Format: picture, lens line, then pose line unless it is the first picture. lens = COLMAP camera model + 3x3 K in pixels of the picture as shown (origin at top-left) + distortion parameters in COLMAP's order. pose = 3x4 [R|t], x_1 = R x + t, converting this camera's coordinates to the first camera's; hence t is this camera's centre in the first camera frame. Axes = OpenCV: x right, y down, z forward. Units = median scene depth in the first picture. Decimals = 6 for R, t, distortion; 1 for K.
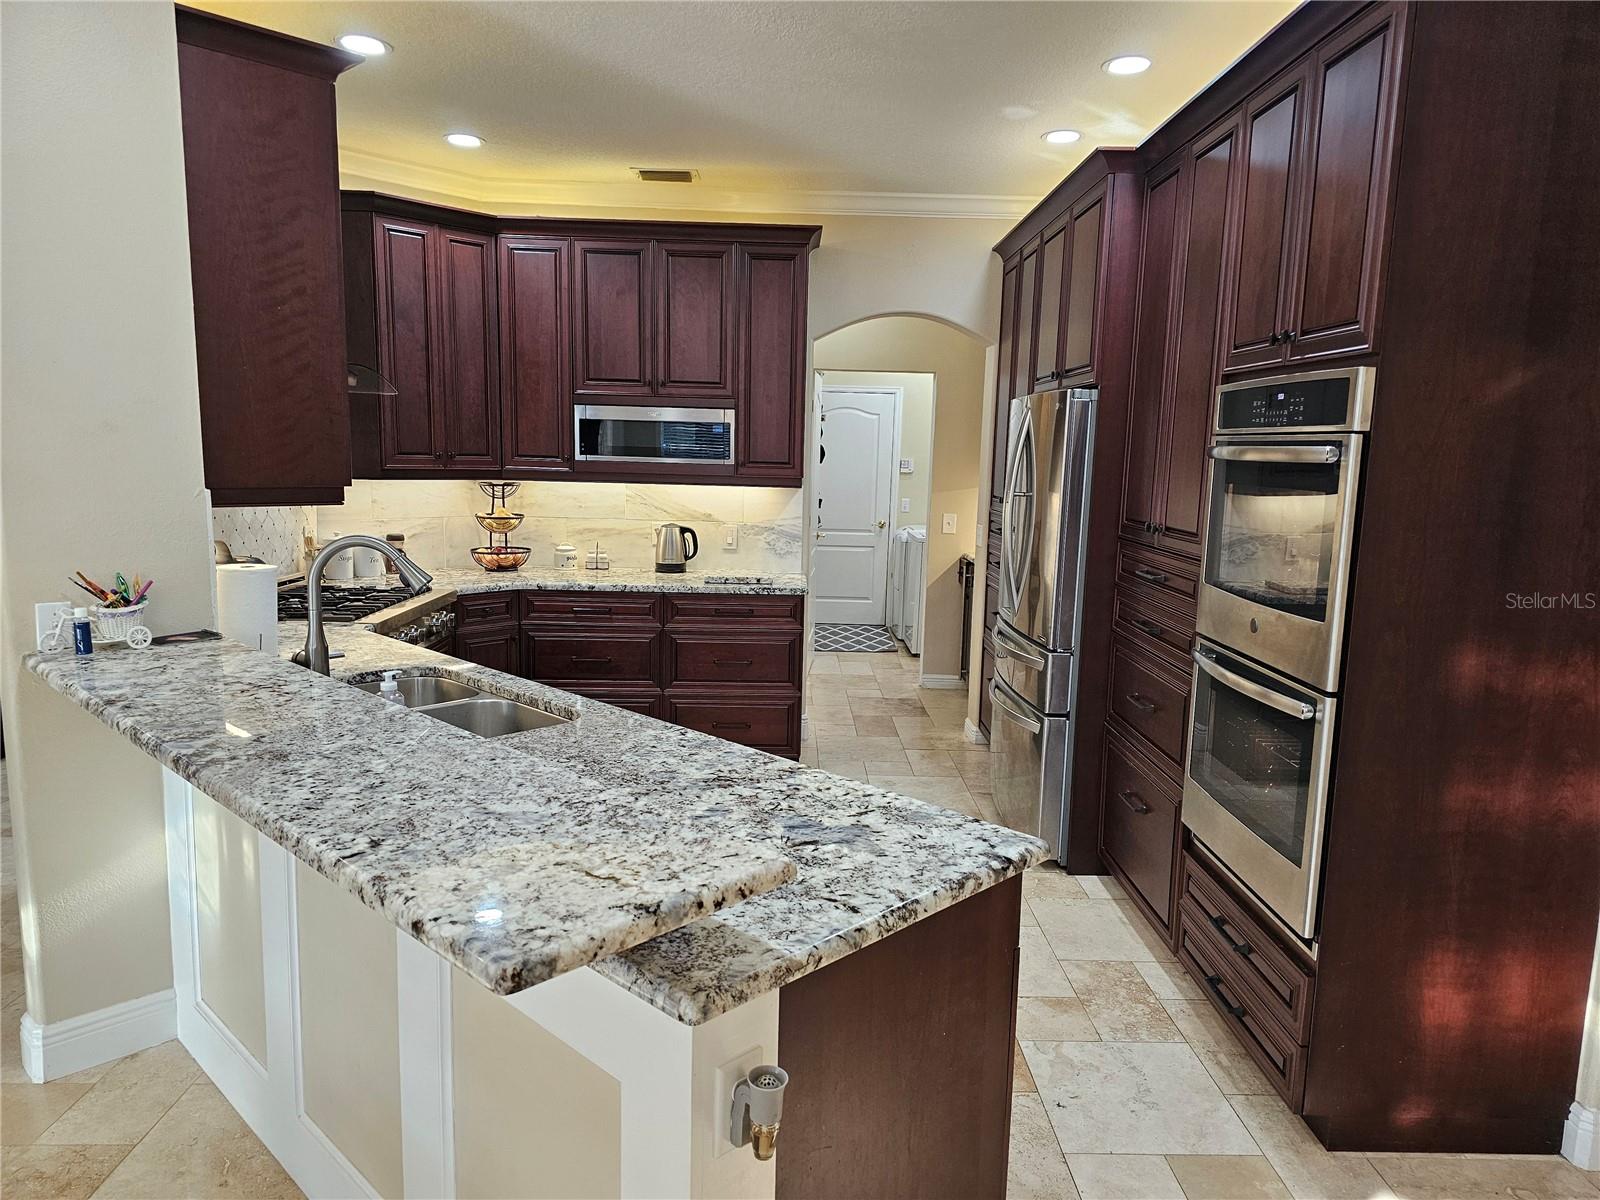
lens RADIAL K [[1070.3, 0, 800.0], [0, 1070.3, 600.0], [0, 0, 1]] dist [-0.000808, -0.001459]
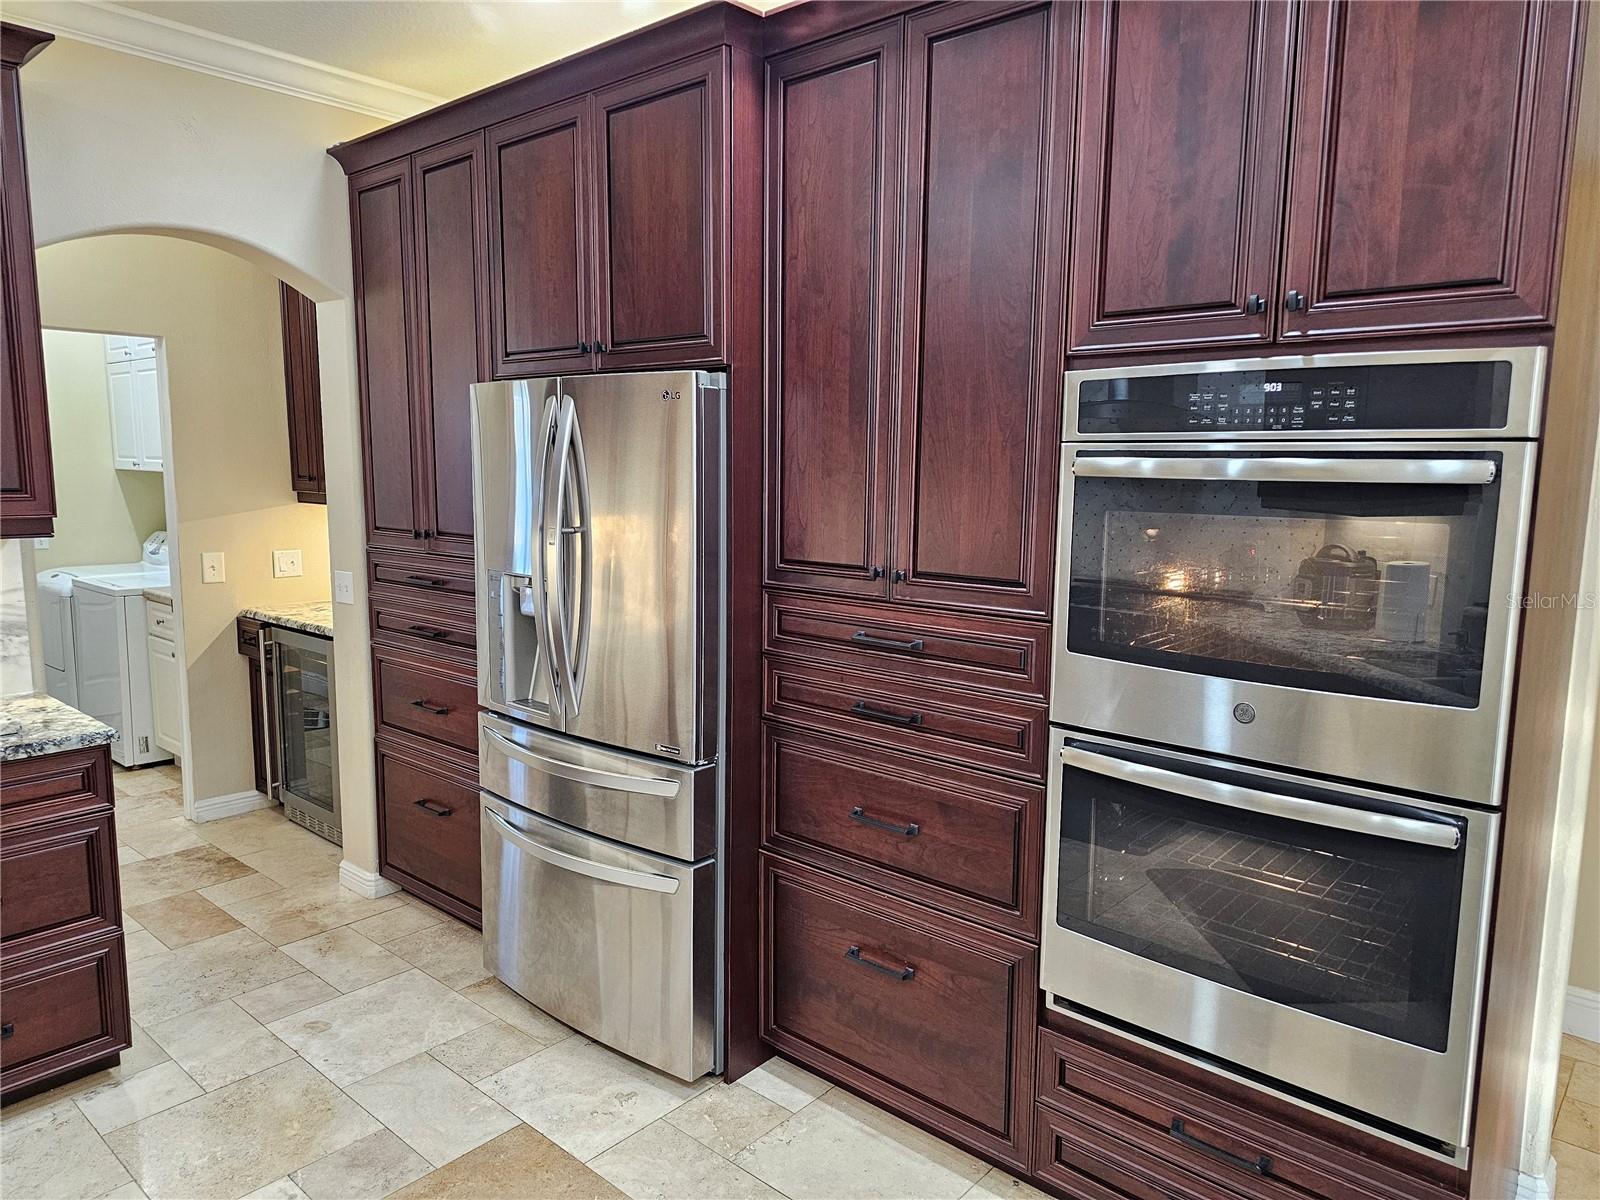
lens RADIAL K [[1096.4, 0, 800.0], [0, 1096.4, 600.0], [0, 0, 1]] dist [0.054205, -0.000458]
pose [[0.680559, -0.112910, 0.723941, -0.156217], [0.111892, 0.992481, 0.049606, -0.063494], [-0.724099, 0.047243, 0.688076, 0.375978]]
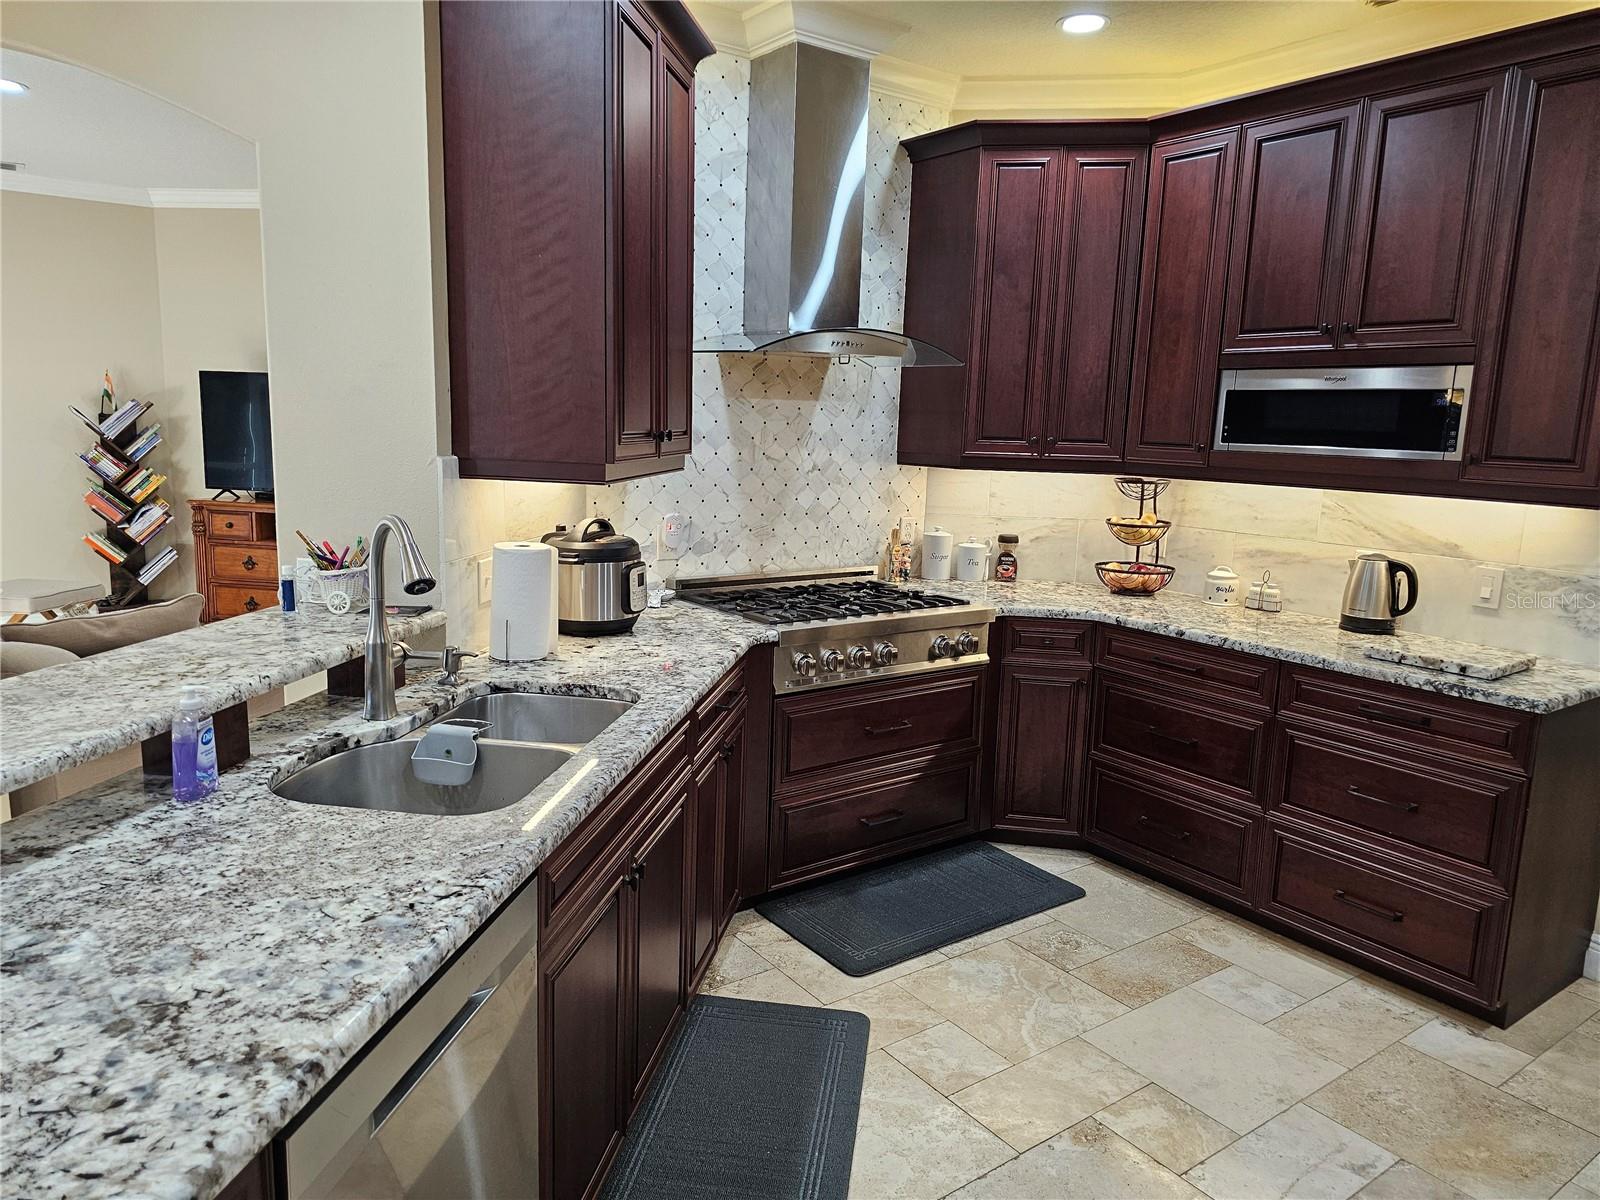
lens RADIAL K [[1049.9, 0, 772.5], [0, 1049.9, 580.5], [0, 0, 1]] dist [0.073238, -0.075325]
pose [[0.565451, 0.116941, -0.816450, 0.211265], [-0.132163, 0.989953, 0.050259, -0.045422], [0.814124, 0.079486, 0.575225, 0.392707]]
